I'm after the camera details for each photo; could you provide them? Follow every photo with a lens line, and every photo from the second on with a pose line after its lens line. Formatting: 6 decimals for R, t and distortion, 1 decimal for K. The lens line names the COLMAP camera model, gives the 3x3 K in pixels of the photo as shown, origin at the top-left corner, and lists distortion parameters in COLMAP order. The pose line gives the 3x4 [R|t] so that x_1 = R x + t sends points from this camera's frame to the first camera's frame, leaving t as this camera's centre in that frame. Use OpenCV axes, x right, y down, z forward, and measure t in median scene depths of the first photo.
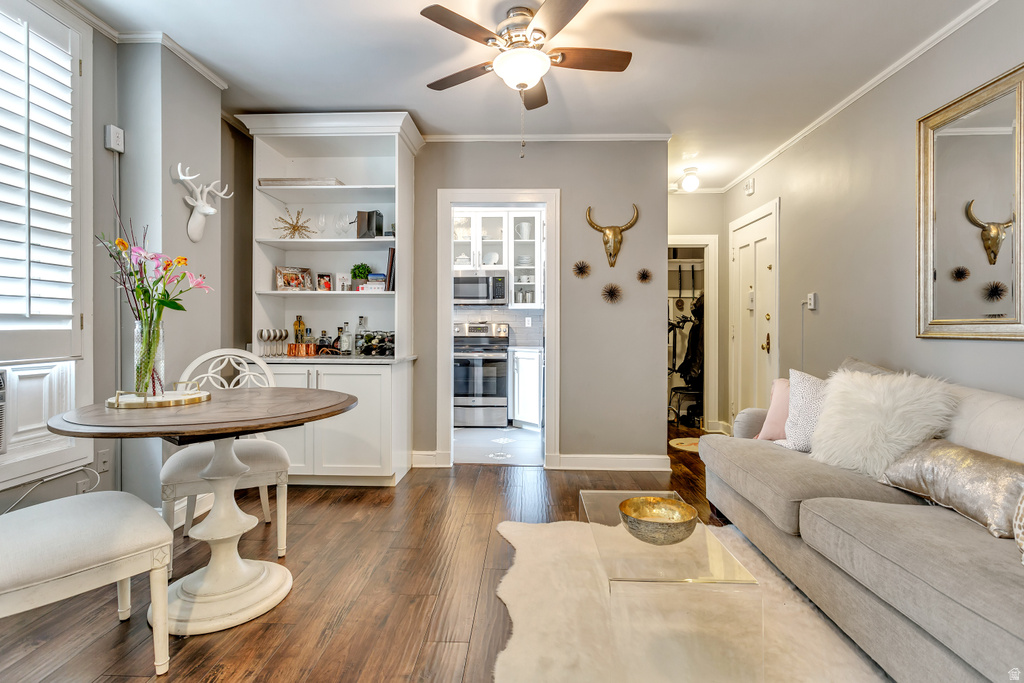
lens RADIAL K [[485.8, 0, 507.9], [0, 485.8, 334.3], [0, 0, 1]] dist [-0.001665, -0.000025]
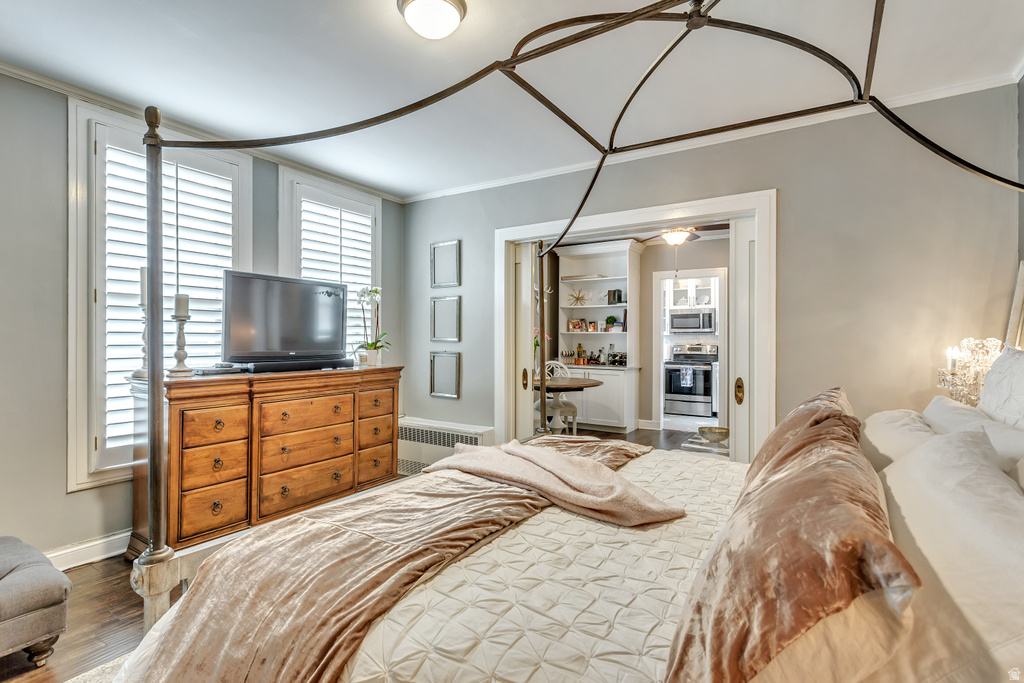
lens RADIAL K [[485.8, 0, 507.9], [0, 485.8, 334.3], [0, 0, 1]] dist [-0.001665, -0.000025]
pose [[0.858002, -0.007712, -0.513588, 0.325992], [-0.004250, 0.999746, -0.022114, -0.032794], [0.513628, 0.021156, 0.857752, -0.826938]]
